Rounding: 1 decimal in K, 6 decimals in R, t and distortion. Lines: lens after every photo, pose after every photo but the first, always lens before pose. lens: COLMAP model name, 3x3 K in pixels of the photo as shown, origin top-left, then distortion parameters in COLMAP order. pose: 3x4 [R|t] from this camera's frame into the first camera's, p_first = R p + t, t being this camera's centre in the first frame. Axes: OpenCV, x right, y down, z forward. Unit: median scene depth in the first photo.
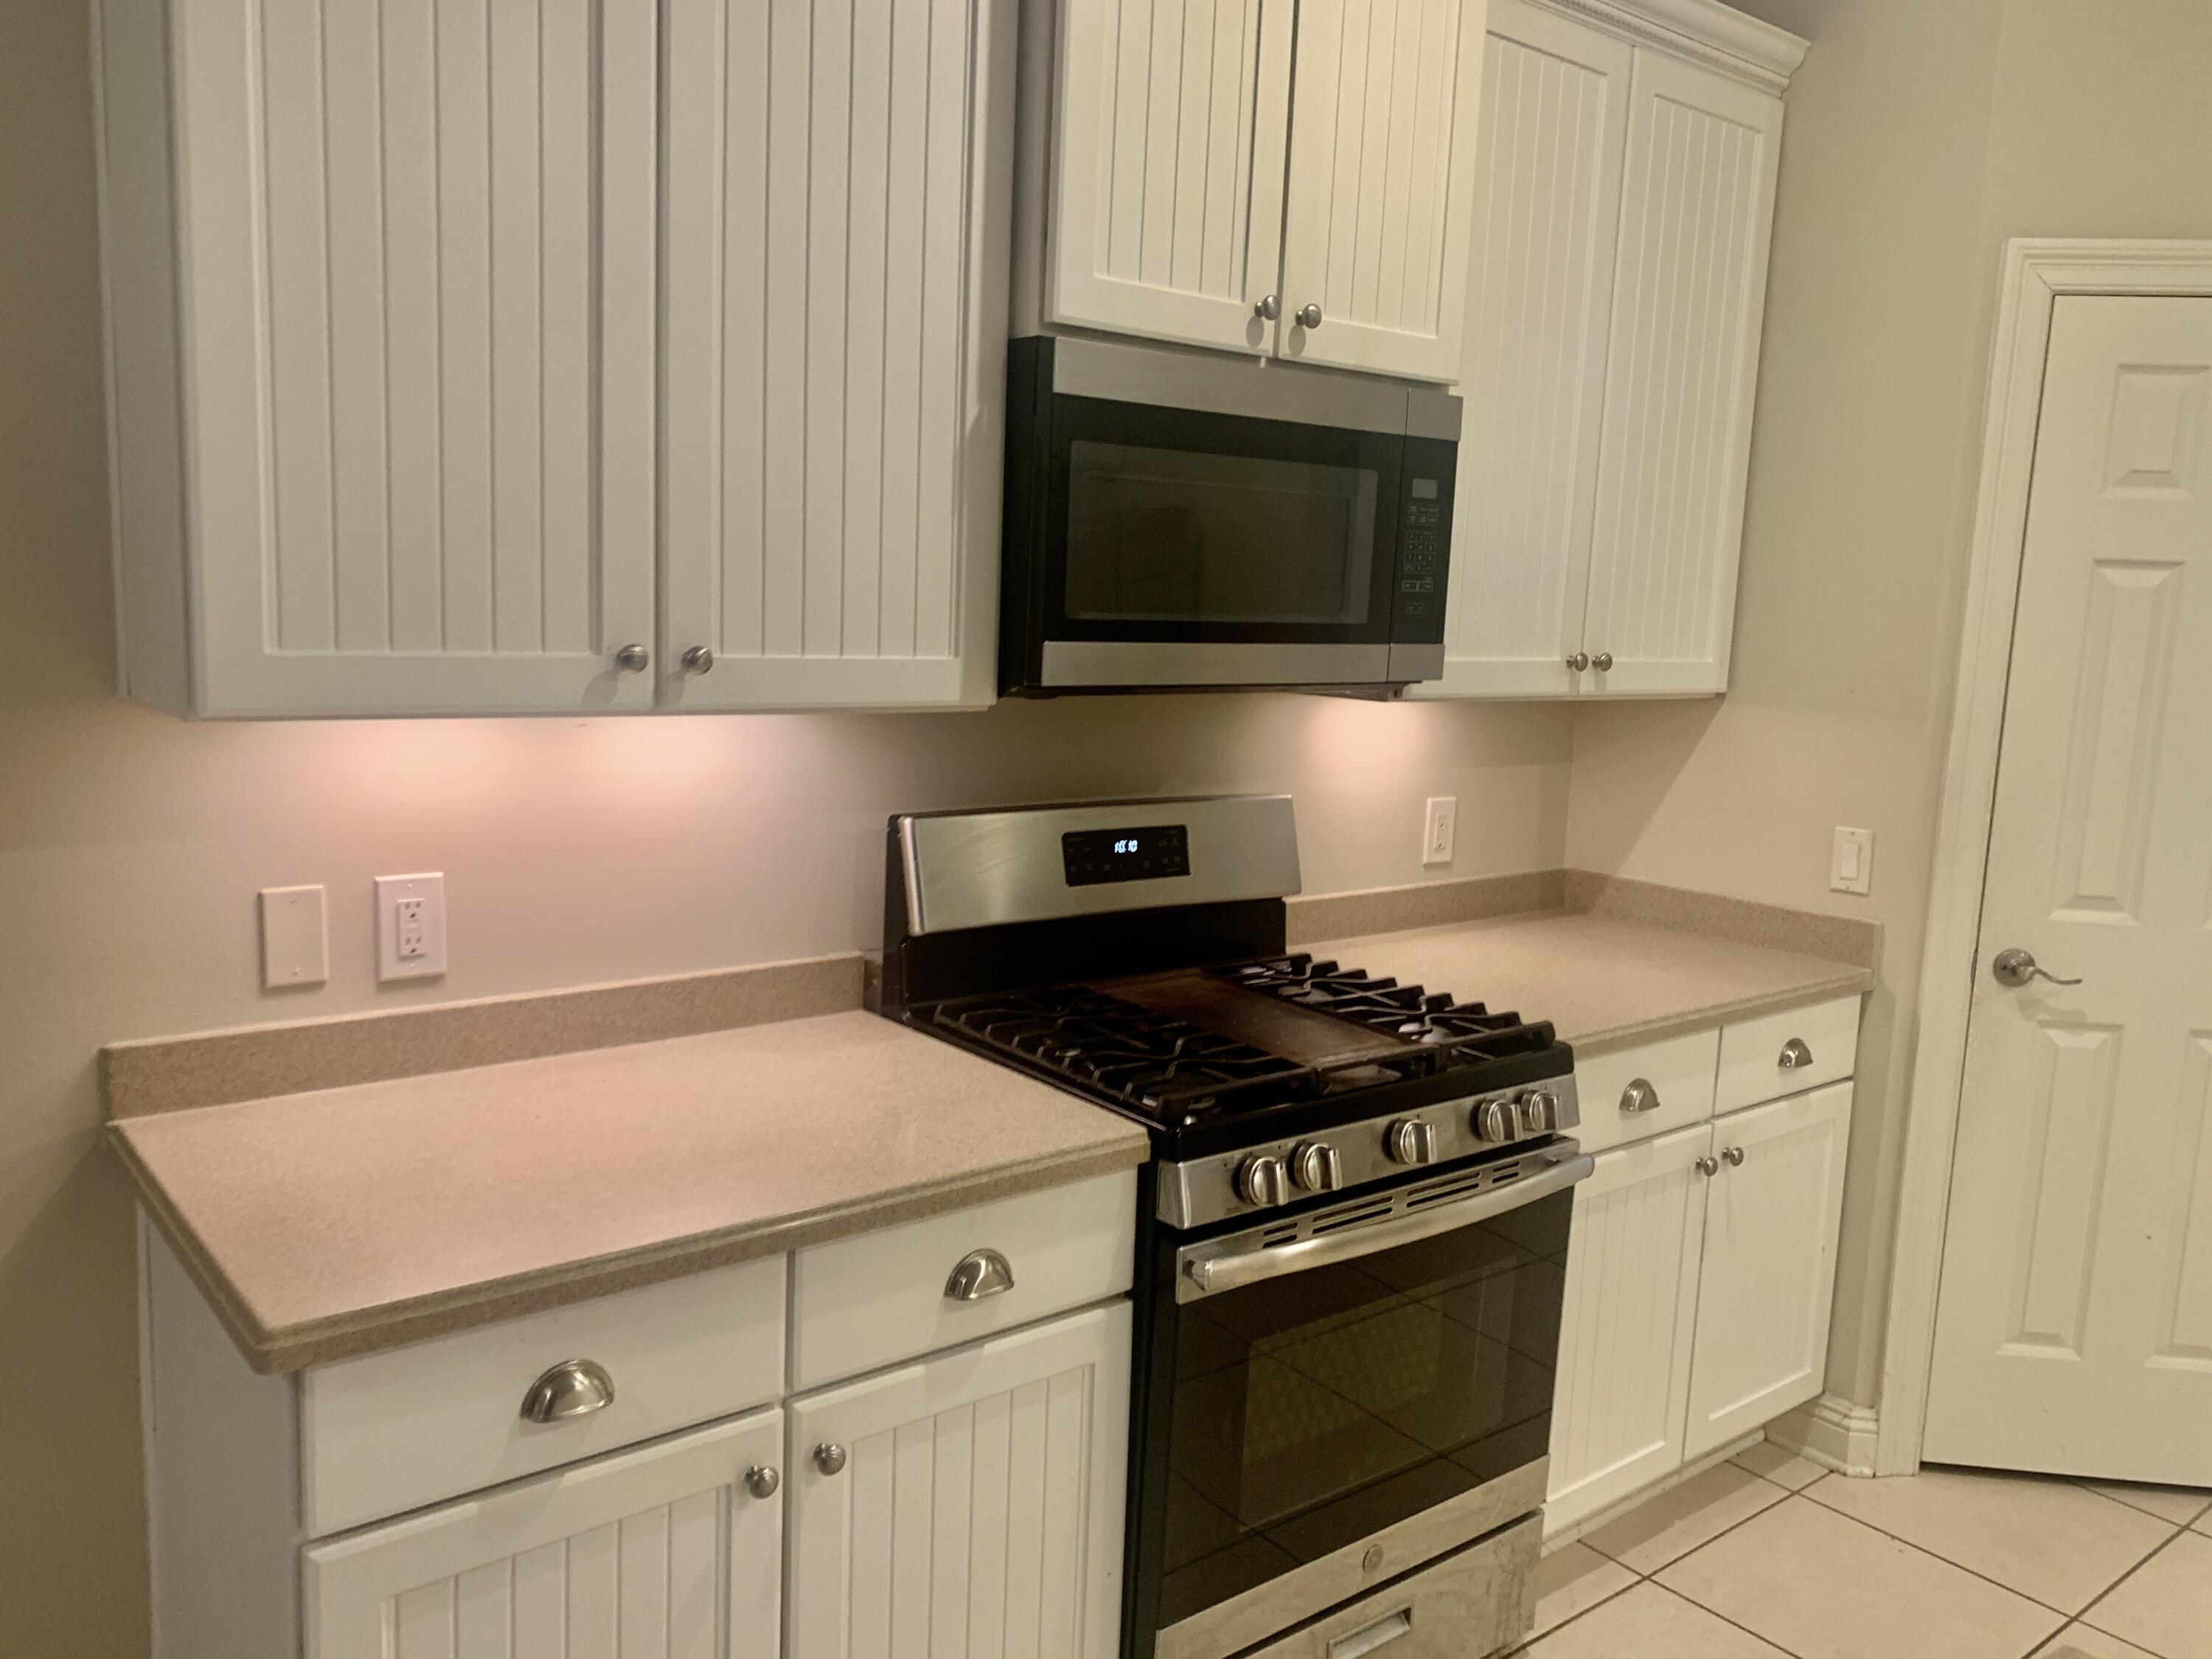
lens RADIAL K [[1719.6, 0, 1106.0], [0, 1719.6, 829.5], [0, 0, 1]] dist [0.126717, -0.240793]
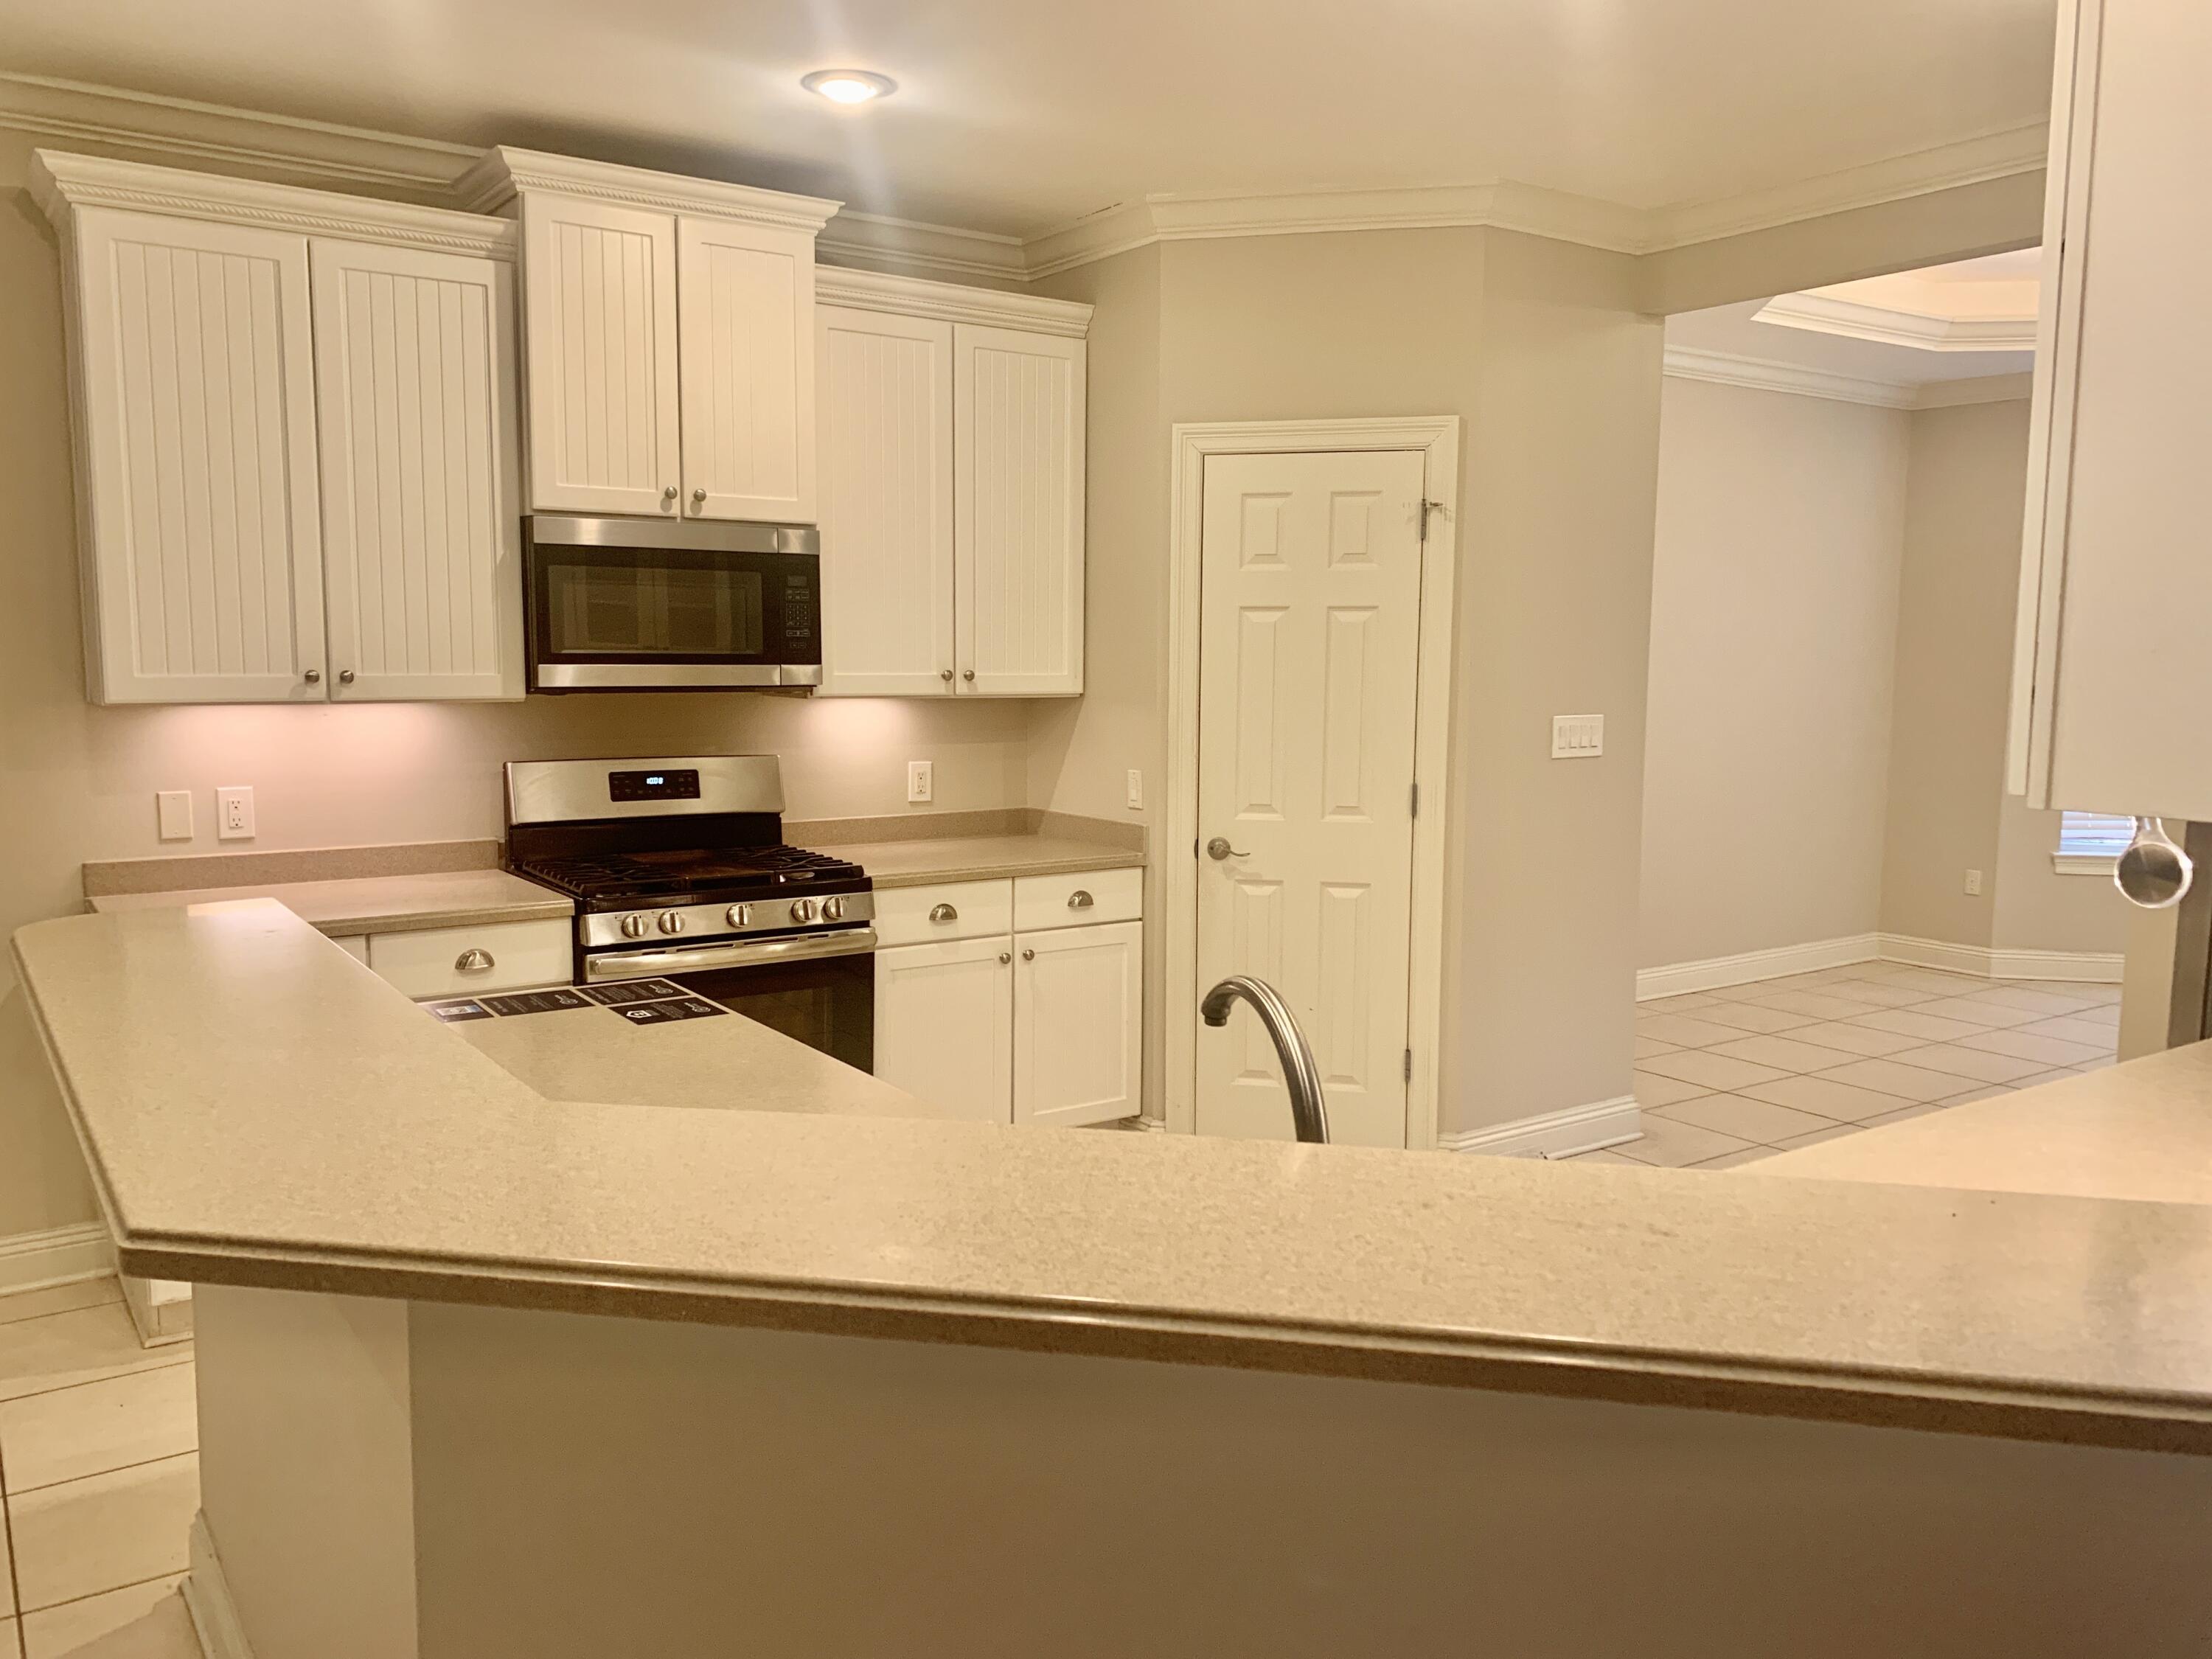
lens RADIAL K [[1719.6, 0, 1106.0], [0, 1719.6, 829.5], [0, 0, 1]] dist [0.126717, -0.240793]
pose [[0.997049, -0.023055, -0.073224, 0.639966], [0.020702, 0.999250, -0.032734, 0.135641], [0.073924, 0.031122, 0.996778, -0.804781]]
